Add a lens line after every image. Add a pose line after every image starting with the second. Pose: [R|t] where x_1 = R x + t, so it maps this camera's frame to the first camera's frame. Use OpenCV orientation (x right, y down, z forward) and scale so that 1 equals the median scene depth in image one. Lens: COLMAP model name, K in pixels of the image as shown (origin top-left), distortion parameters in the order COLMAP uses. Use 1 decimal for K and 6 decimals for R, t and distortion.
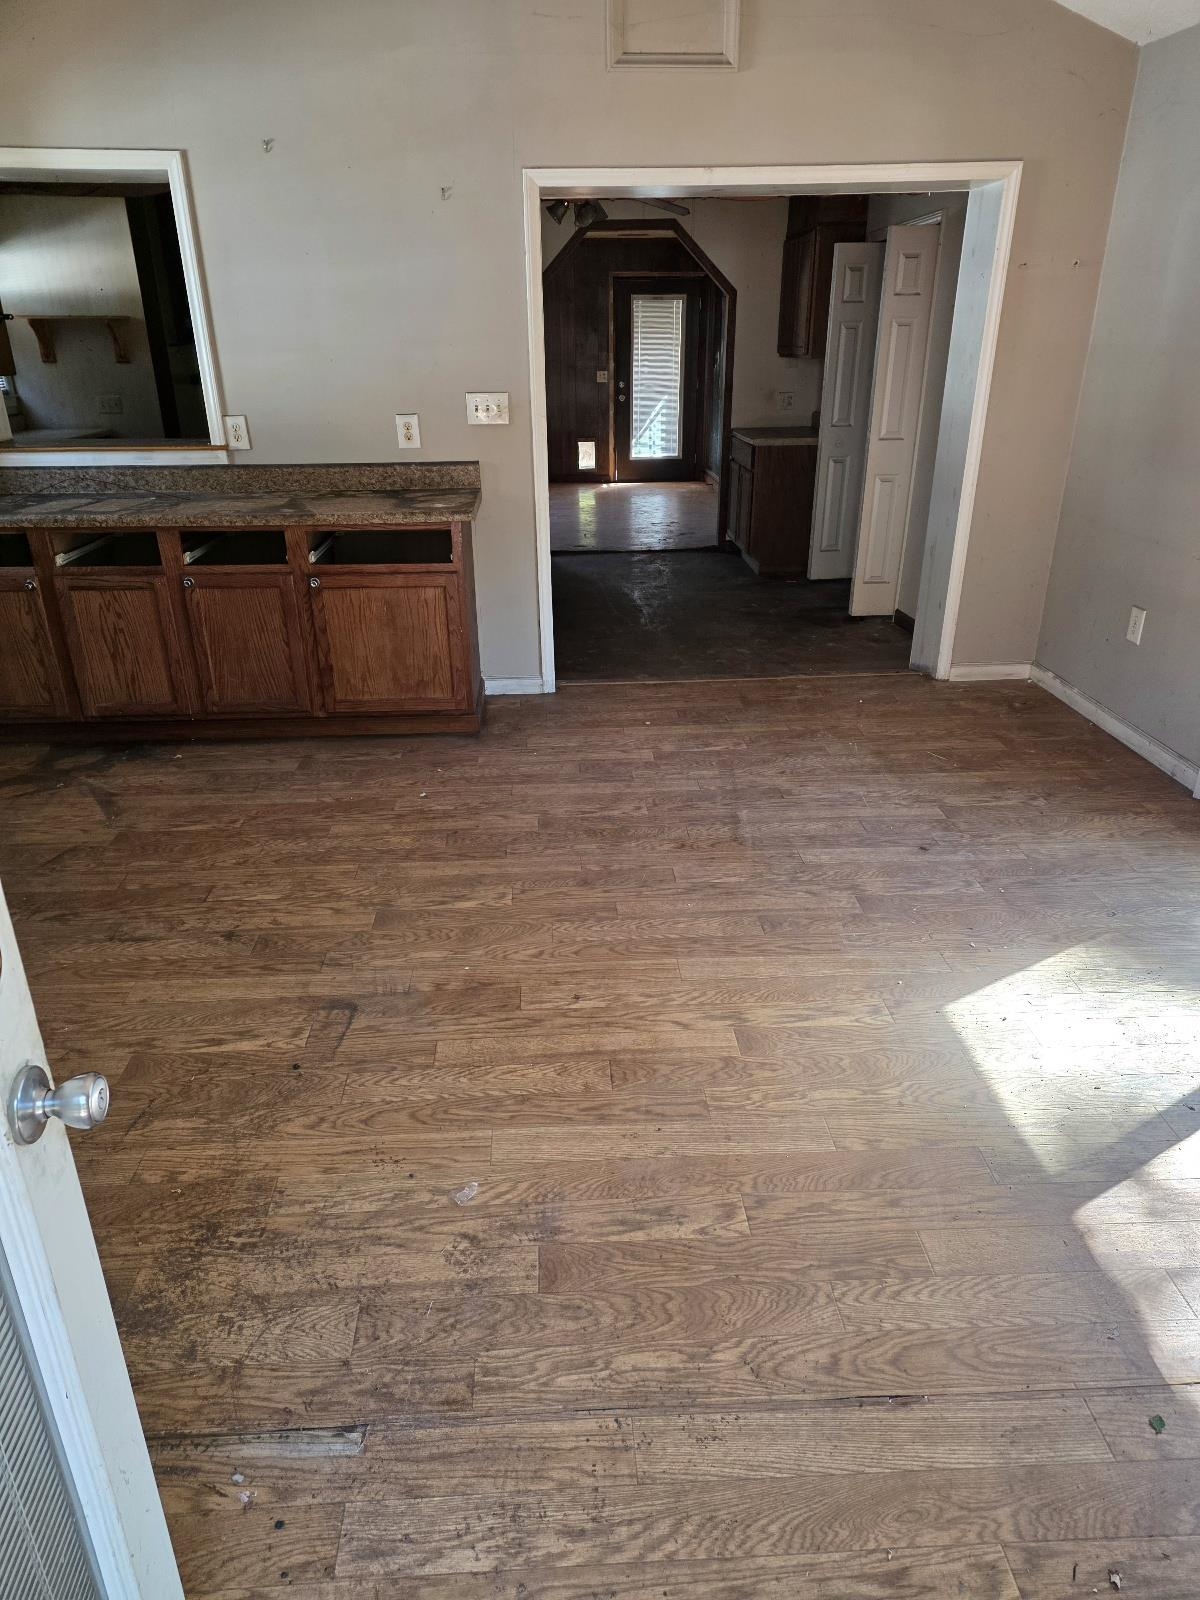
lens RADIAL K [[1024.6, 0, 587.9], [0, 1024.6, 798.5], [0, 0, 1]] dist [0.060652, -0.027015]
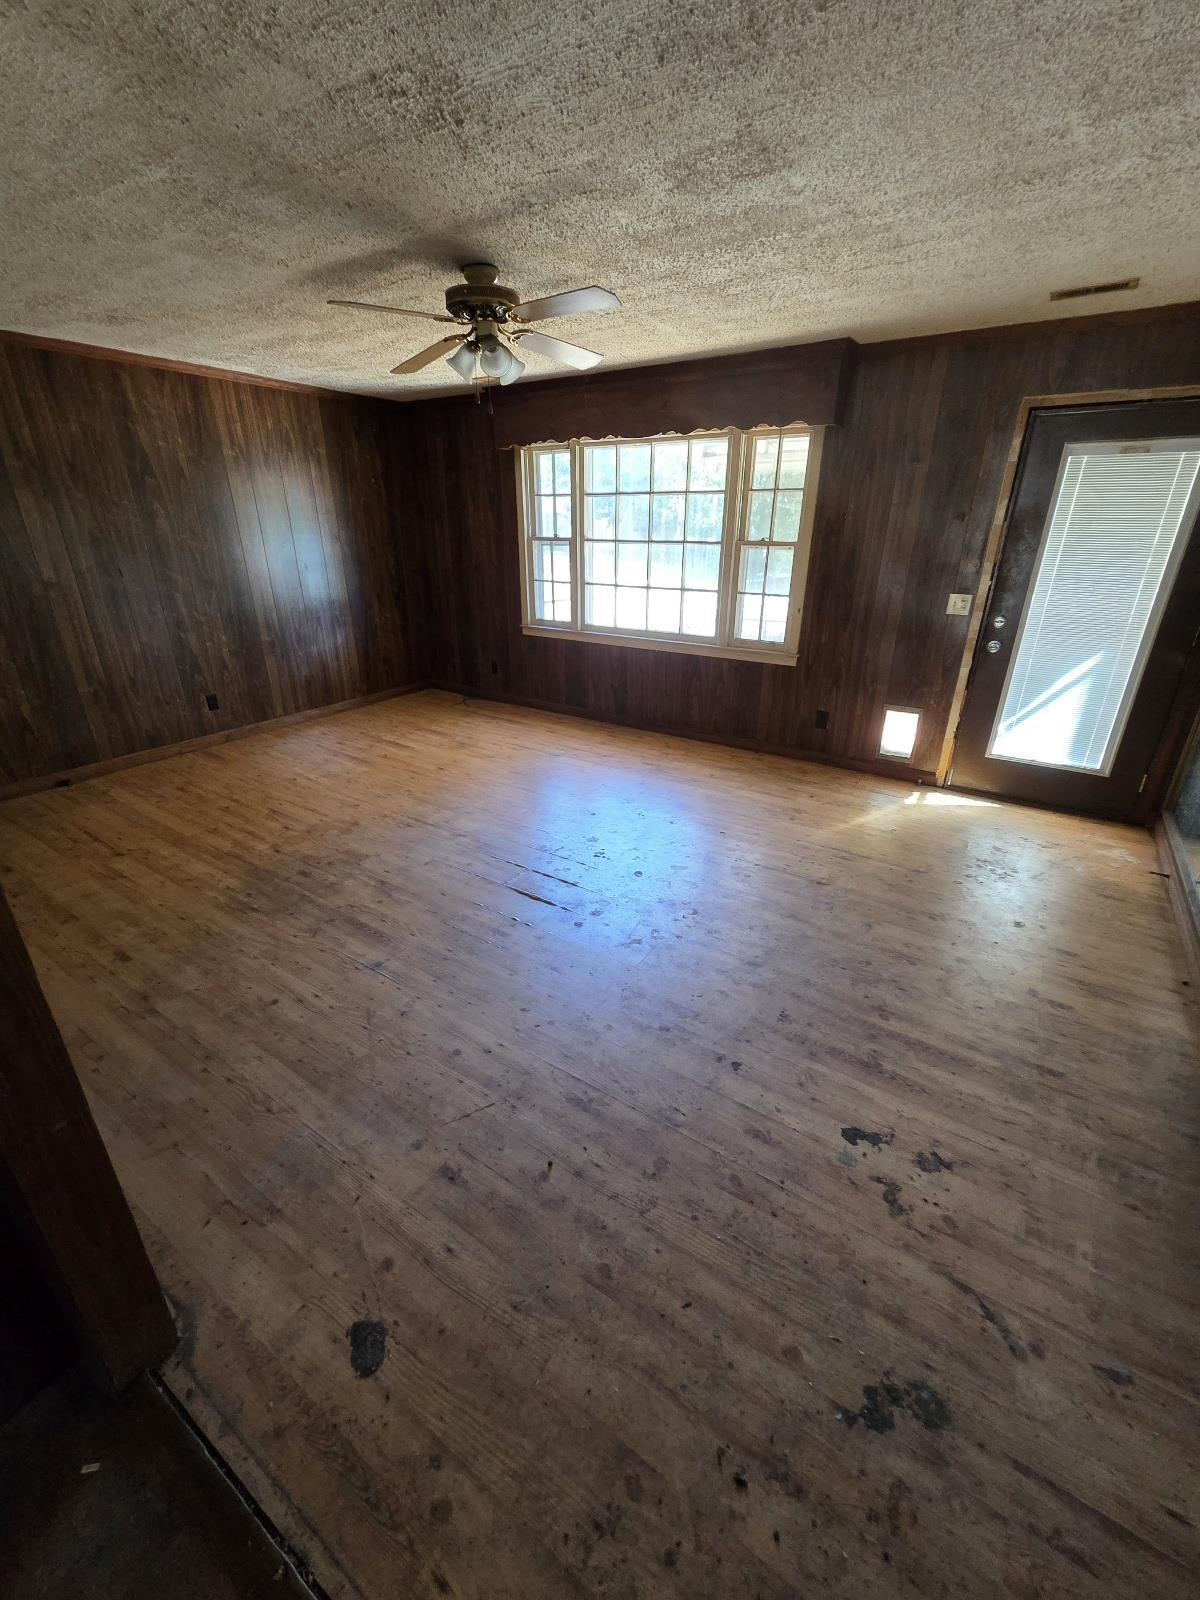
lens RADIAL K [[655.9, 0, 590.0], [0, 655.9, 791.7], [0, 0, 1]] dist [-0.000807, 0.004851]
pose [[0.808810, 0.240205, -0.536776, 0.246039], [-0.249971, 0.966638, 0.055912, -1.126738], [0.532298, 0.088956, 0.841870, 2.470195]]
